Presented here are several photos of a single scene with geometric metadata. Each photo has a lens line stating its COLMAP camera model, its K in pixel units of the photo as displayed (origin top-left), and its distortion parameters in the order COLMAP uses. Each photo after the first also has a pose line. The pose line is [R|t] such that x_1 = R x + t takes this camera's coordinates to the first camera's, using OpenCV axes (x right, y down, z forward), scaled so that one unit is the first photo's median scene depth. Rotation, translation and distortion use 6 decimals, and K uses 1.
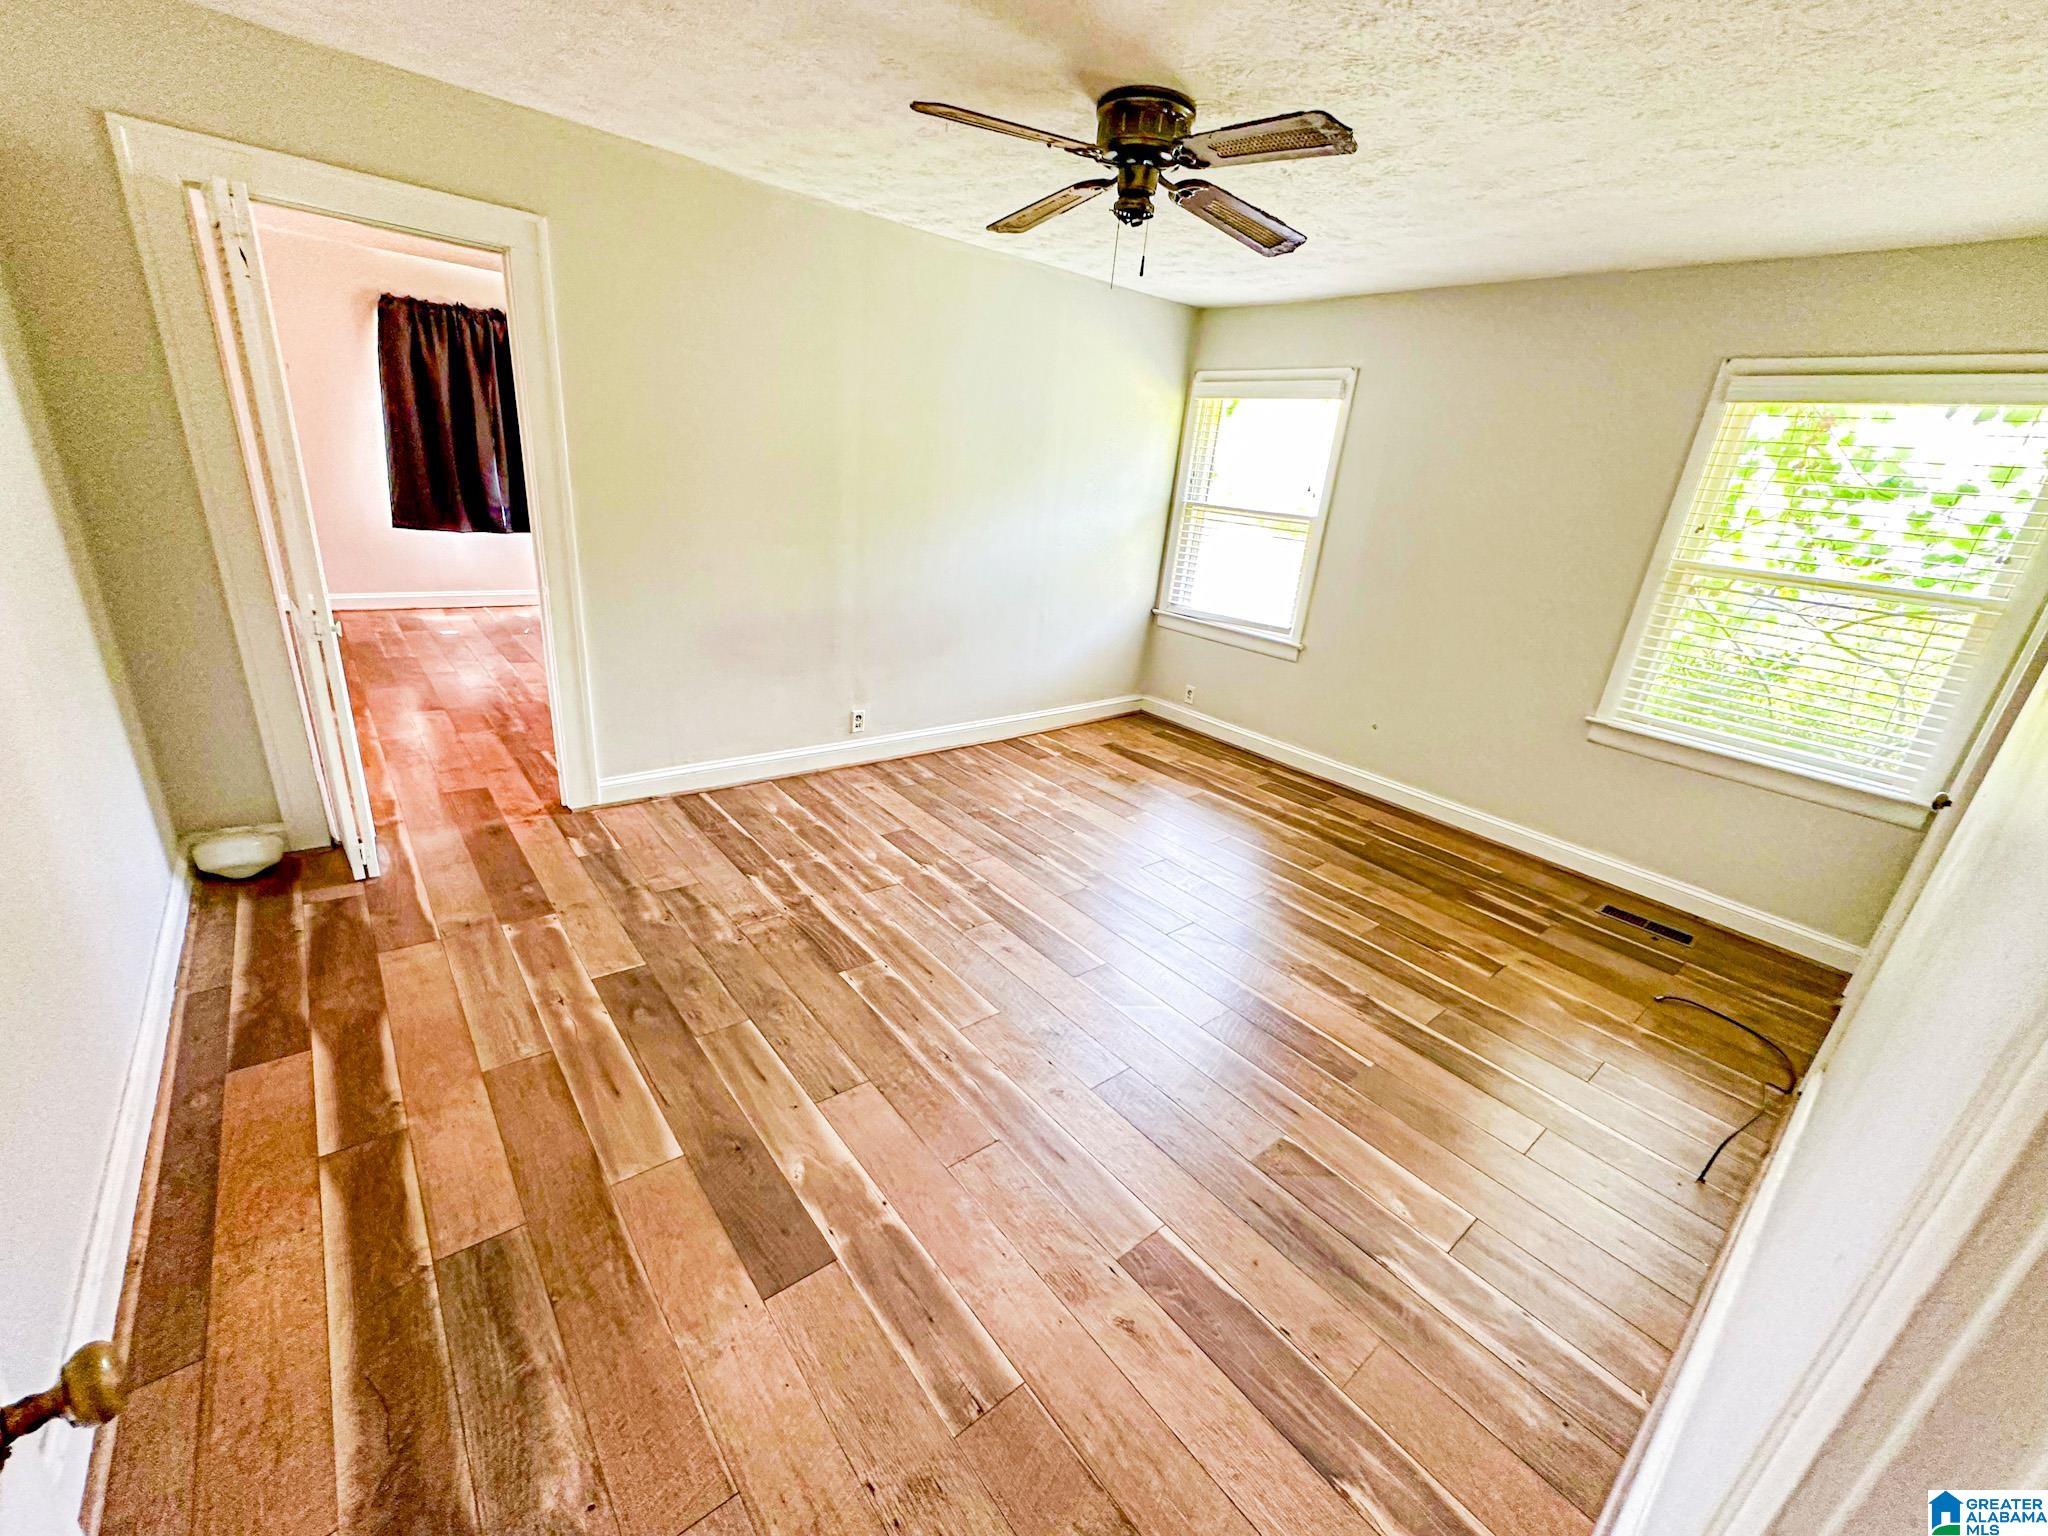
lens RADIAL K [[820.4, 0, 1017.1], [0, 820.4, 766.4], [0, 0, 1]] dist [-0.000580, -0.000351]
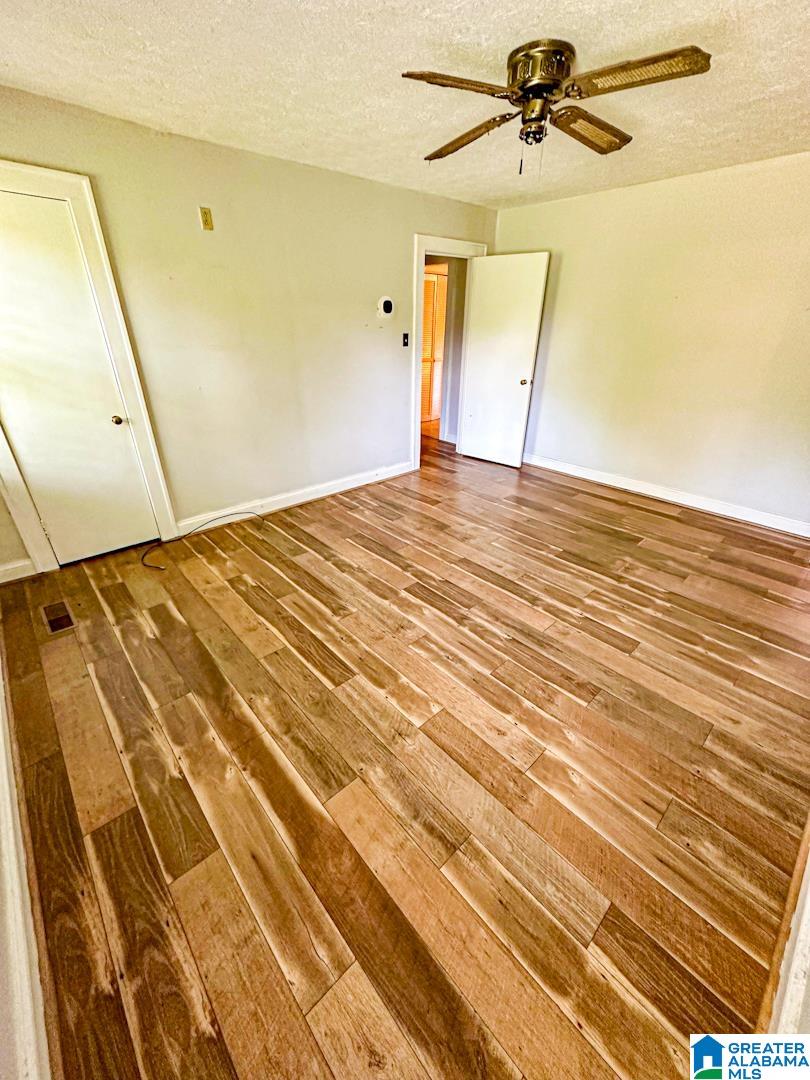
lens RADIAL K [[432.6, 0, 405.0], [0, 432.6, 540.0], [0, 0, 1]] dist [-0.000580, -0.000351]
pose [[-0.993356, -0.064533, -0.095290, 0.276670], [-0.113863, 0.671482, 0.732221, -0.489489], [0.016733, 0.738205, -0.674368, 1.420751]]
